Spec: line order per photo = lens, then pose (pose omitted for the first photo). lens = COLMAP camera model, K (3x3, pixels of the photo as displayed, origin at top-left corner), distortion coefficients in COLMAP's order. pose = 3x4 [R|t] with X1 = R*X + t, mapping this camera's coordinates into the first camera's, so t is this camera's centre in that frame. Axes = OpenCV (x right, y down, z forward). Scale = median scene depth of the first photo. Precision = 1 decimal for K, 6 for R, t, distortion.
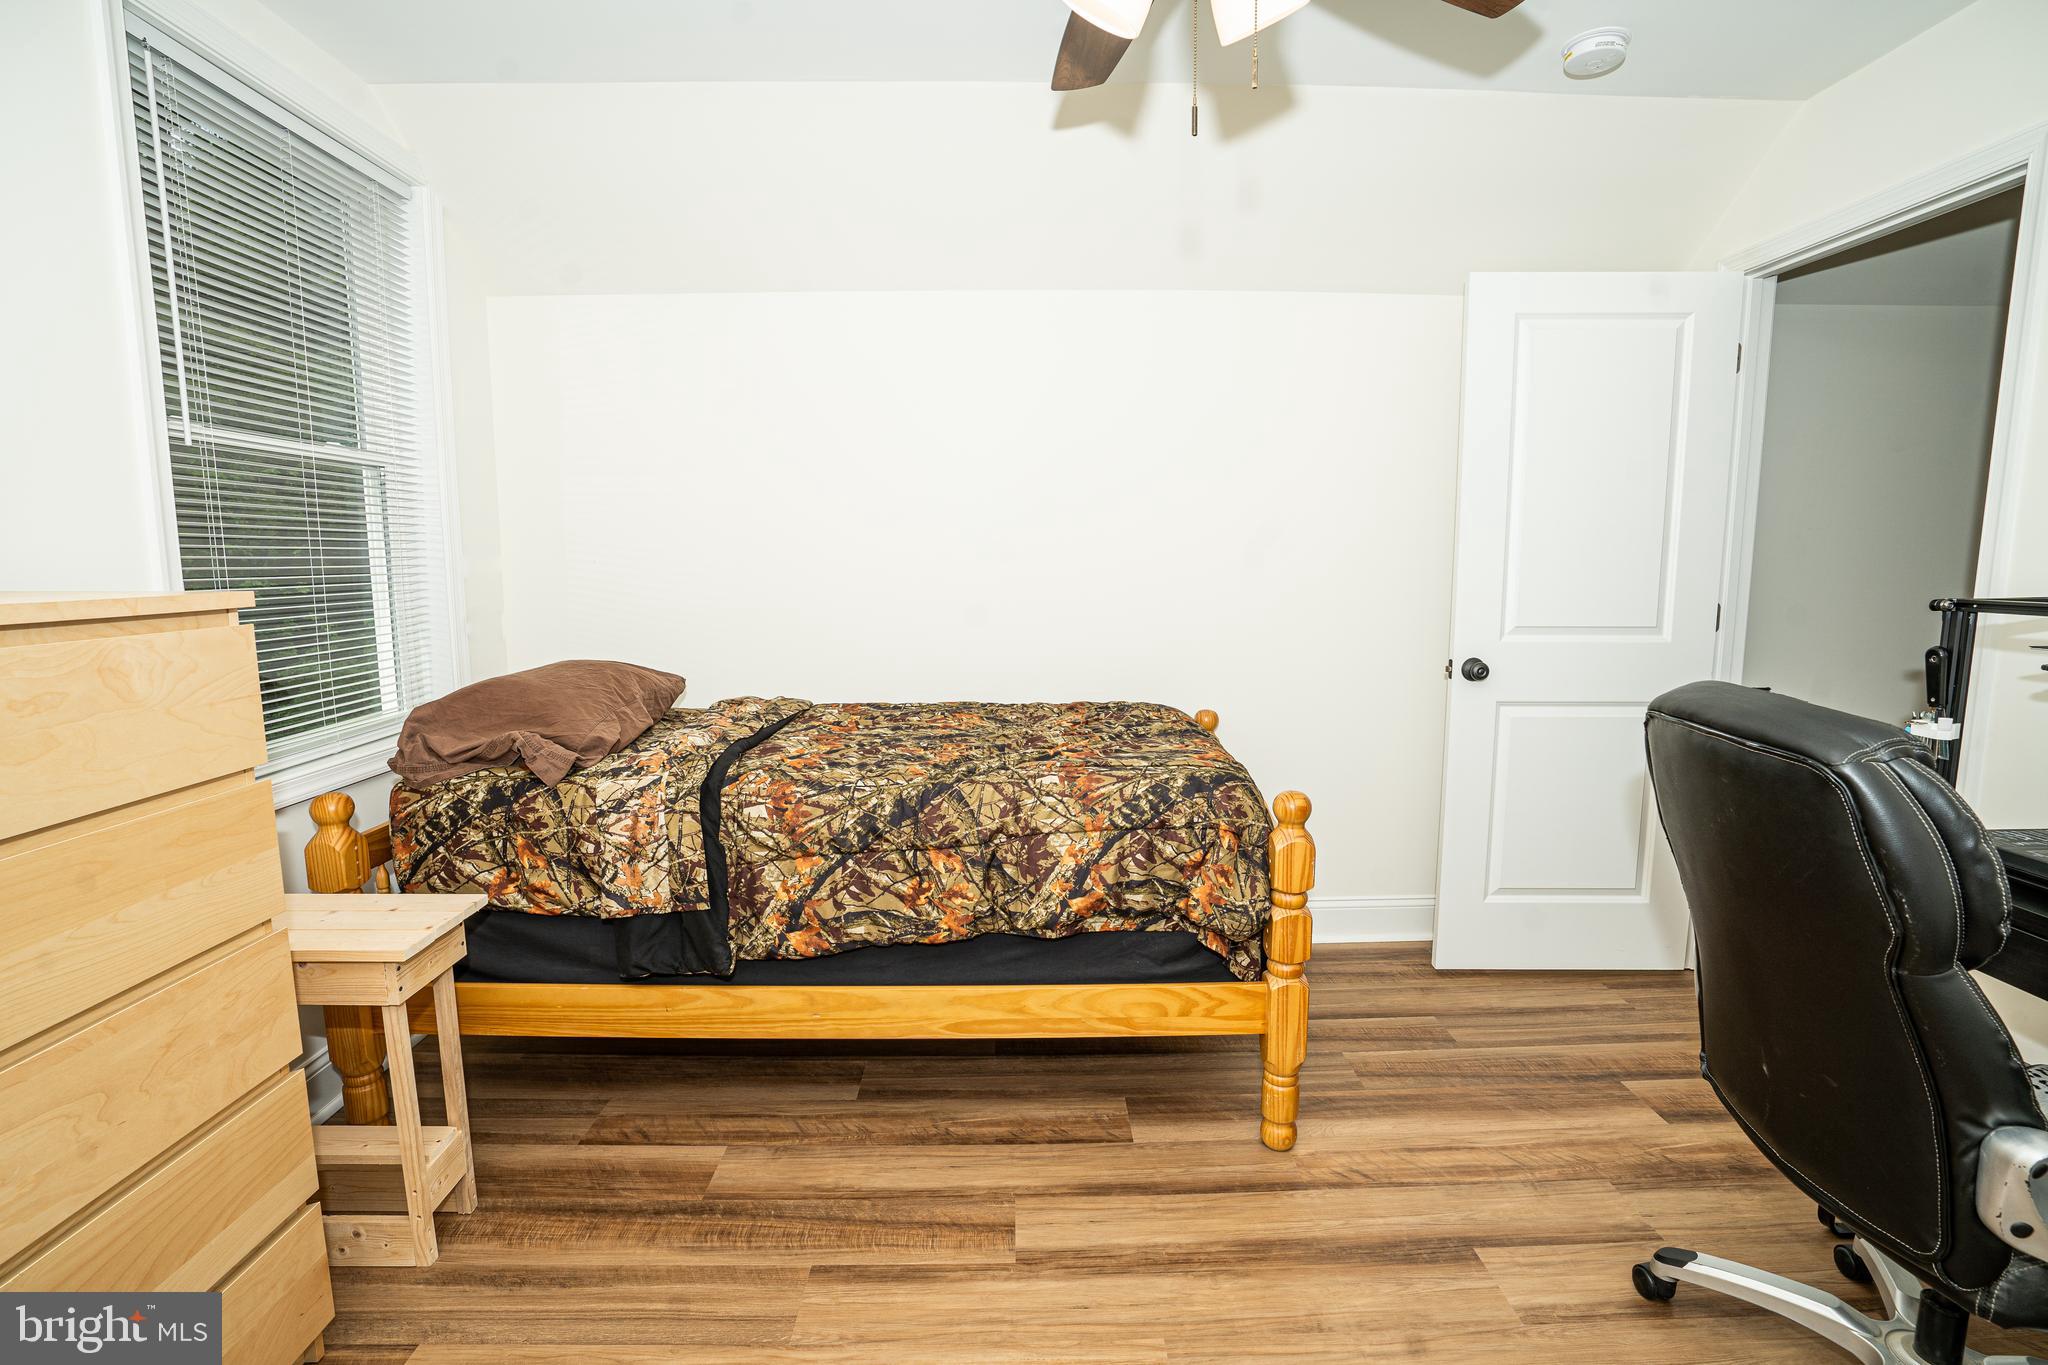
lens RADIAL K [[946.1, 0, 1032.2], [0, 946.1, 676.4], [0, 0, 1]] dist [-0.072092, 0.025935]
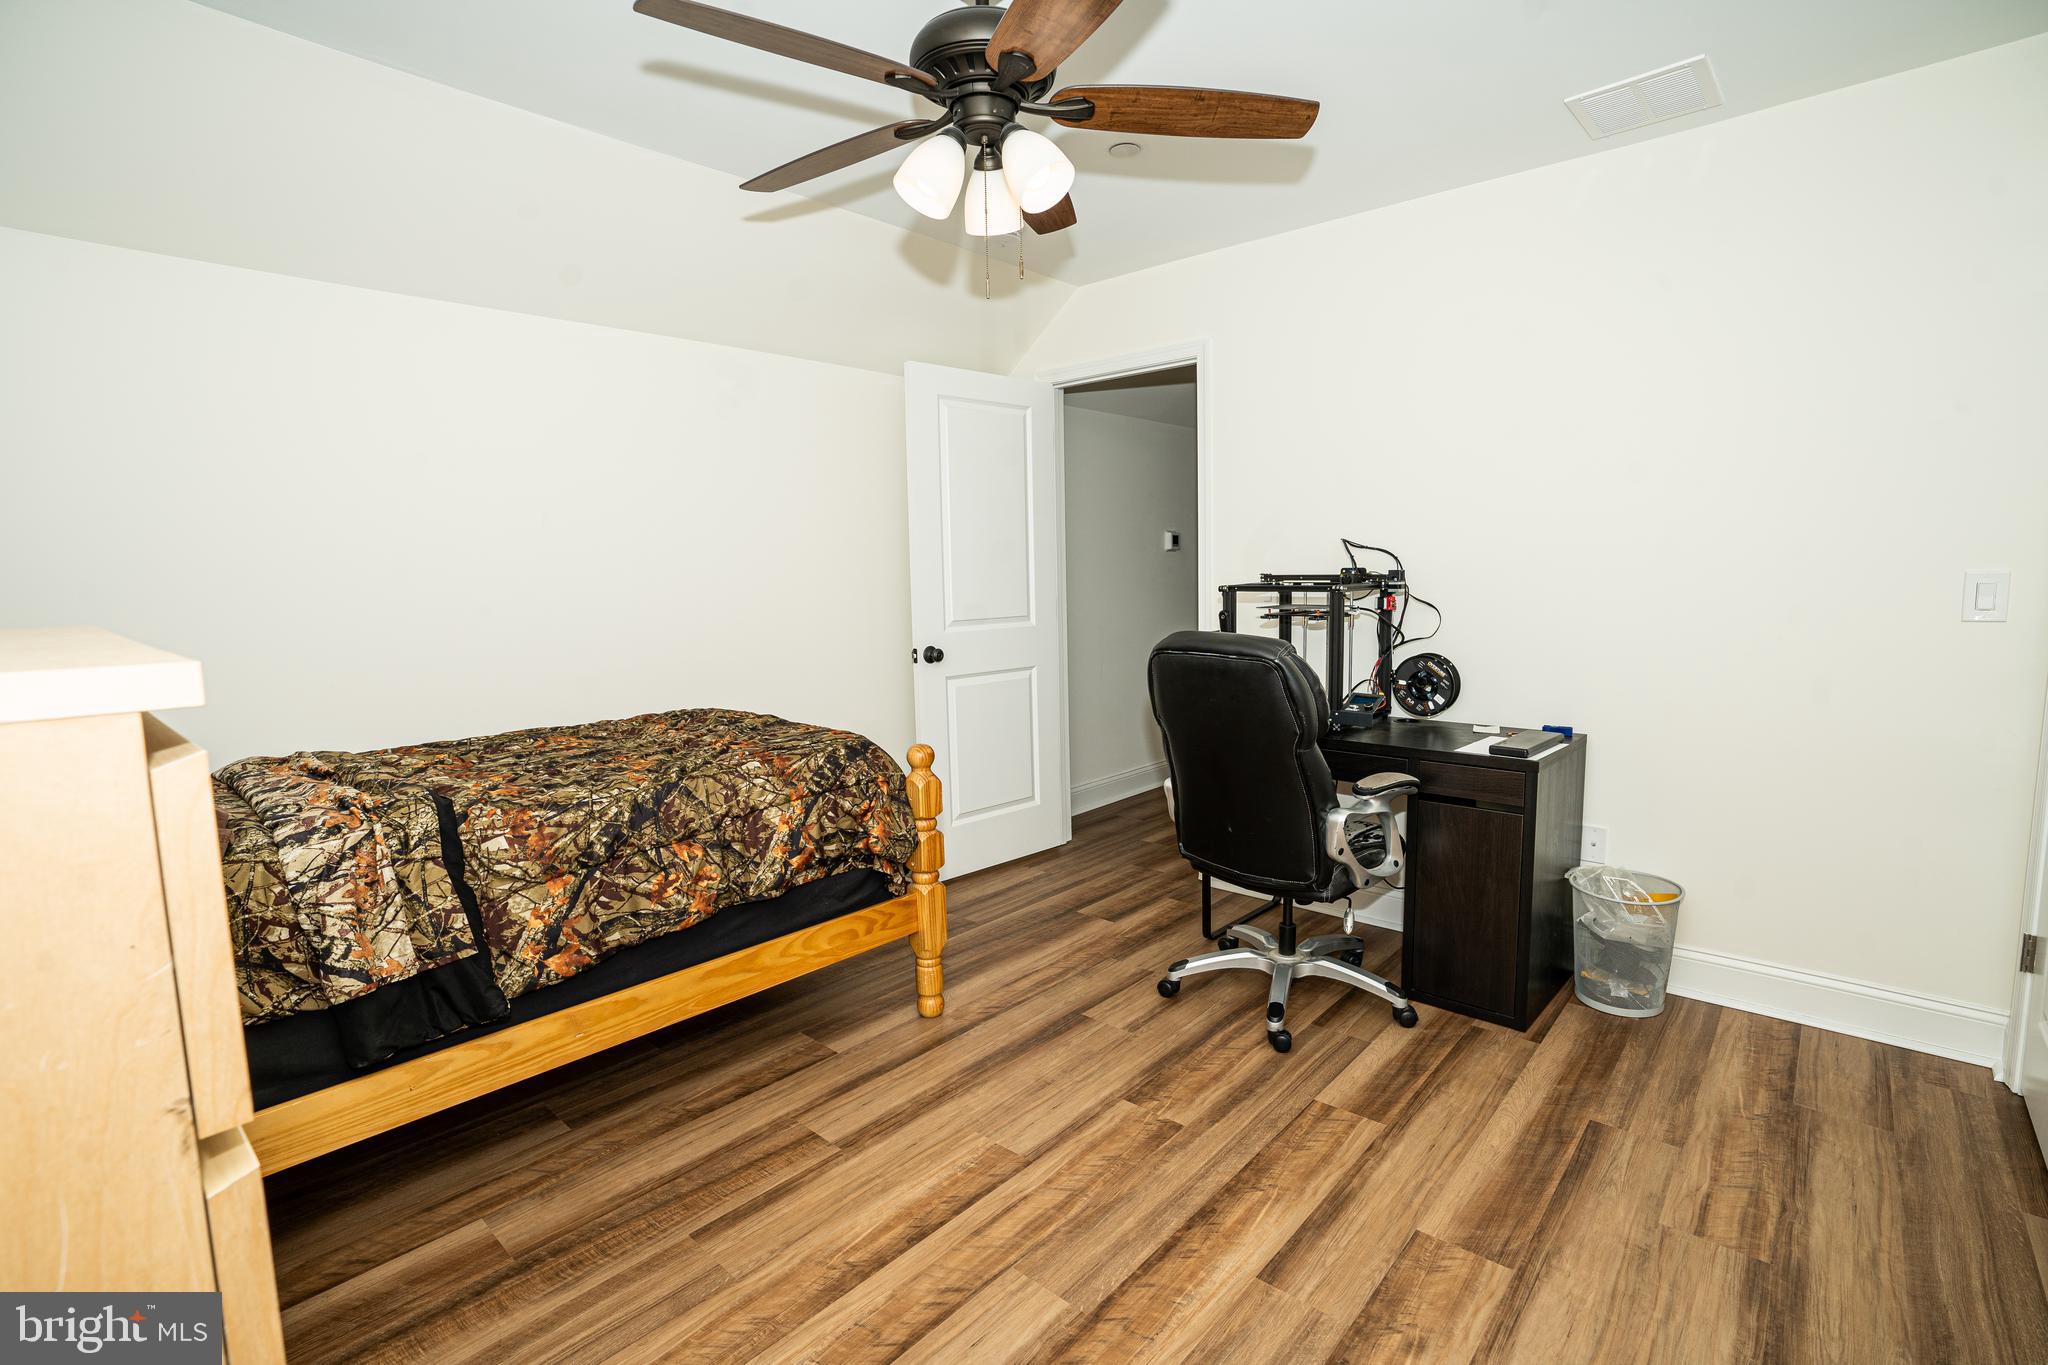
lens RADIAL K [[946.1, 0, 1032.2], [0, 946.1, 676.4], [0, 0, 1]] dist [-0.072092, 0.025935]
pose [[0.681871, -0.093228, 0.725507, -0.588903], [0.111956, 0.993460, 0.022438, 0.013292], [-0.722854, 0.065925, 0.687849, -0.058370]]
